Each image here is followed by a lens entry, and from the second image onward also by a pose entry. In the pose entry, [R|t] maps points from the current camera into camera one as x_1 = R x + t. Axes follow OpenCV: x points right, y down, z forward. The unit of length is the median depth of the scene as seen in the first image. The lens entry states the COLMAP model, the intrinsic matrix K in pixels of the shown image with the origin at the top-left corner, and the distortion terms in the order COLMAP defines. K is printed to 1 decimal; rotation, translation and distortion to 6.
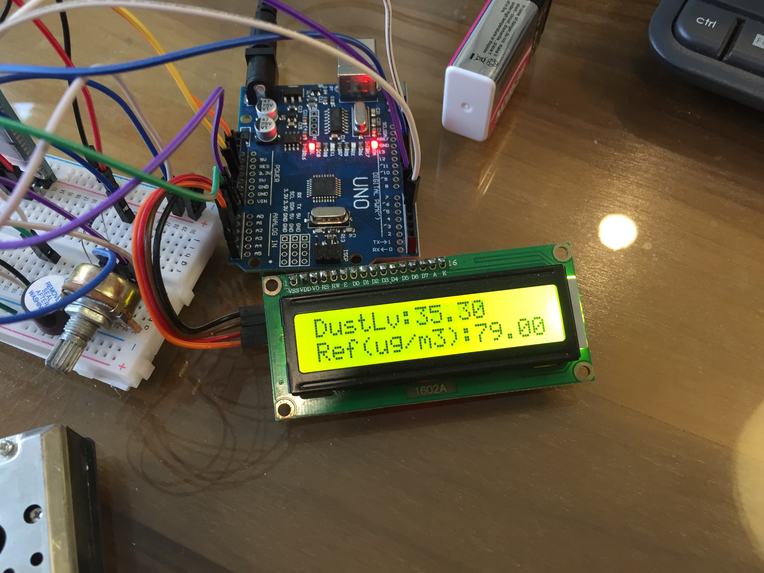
lens RADIAL K [[655.9, 0, 384.6], [0, 655.9, 285.7], [0, 0, 1]] dist [0.010088, -0.002765]
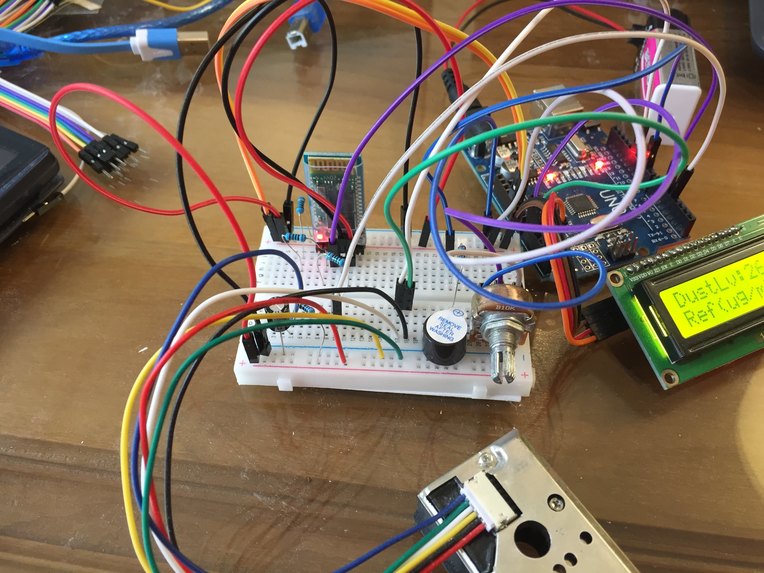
lens RADIAL K [[657.5, 0, 363.7], [0, 657.5, 288.3], [0, 0, 1]] dist [-0.002006, -0.008999]
pose [[0.962245, -0.218507, 0.162297, -0.719669], [0.241280, 0.960728, -0.137064, 0.061227], [-0.125974, 0.171048, 0.977176, -0.057389]]
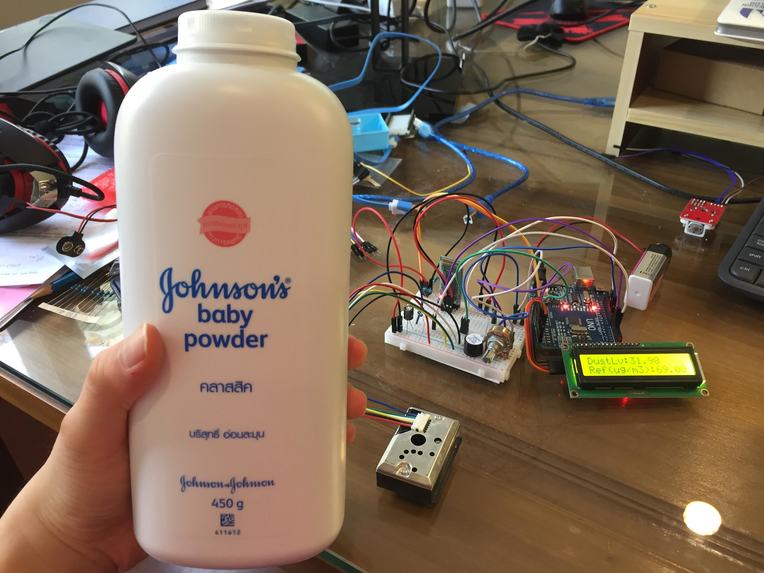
lens RADIAL K [[657.5, 0, 363.7], [0, 657.5, 288.3], [0, 0, 1]] dist [-0.002006, -0.008999]
pose [[0.988687, 0.069474, -0.132935, -0.549653], [-0.118871, 0.903422, -0.411945, 0.818247], [0.091477, 0.423087, 0.901460, -1.233341]]
